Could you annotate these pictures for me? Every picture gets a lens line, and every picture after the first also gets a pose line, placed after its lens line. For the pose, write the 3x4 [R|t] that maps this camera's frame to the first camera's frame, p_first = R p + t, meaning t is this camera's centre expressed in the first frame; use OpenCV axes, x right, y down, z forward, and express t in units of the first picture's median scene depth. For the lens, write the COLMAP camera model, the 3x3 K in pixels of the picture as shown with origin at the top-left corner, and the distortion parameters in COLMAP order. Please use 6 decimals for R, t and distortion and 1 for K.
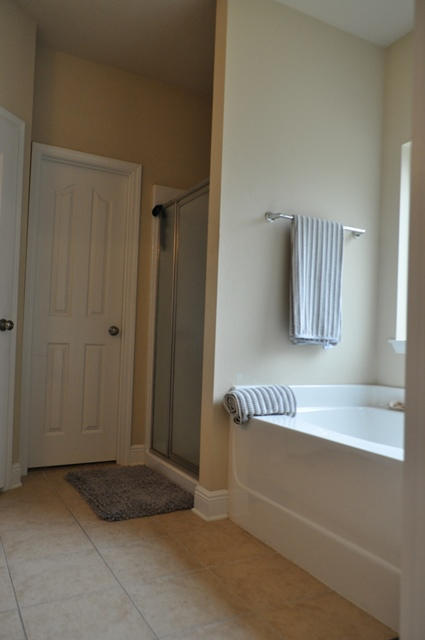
lens RADIAL K [[507.8, 0, 213.1], [0, 507.8, 320.9], [0, 0, 1]] dist [-0.005406, -0.001412]
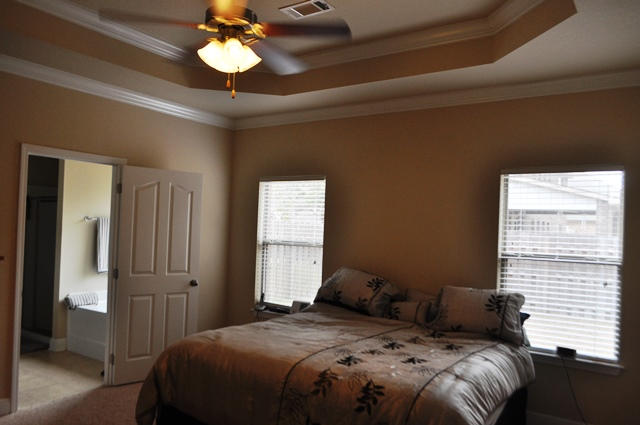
lens RADIAL K [[507.8, 0, 319.6], [0, 507.8, 214.6], [0, 0, 1]] dist [-0.005406, -0.001412]
pose [[0.892912, -0.002373, 0.450225, 0.021923], [-0.009953, 0.999638, 0.025008, -0.305921], [-0.450121, -0.026811, 0.892565, -1.588598]]
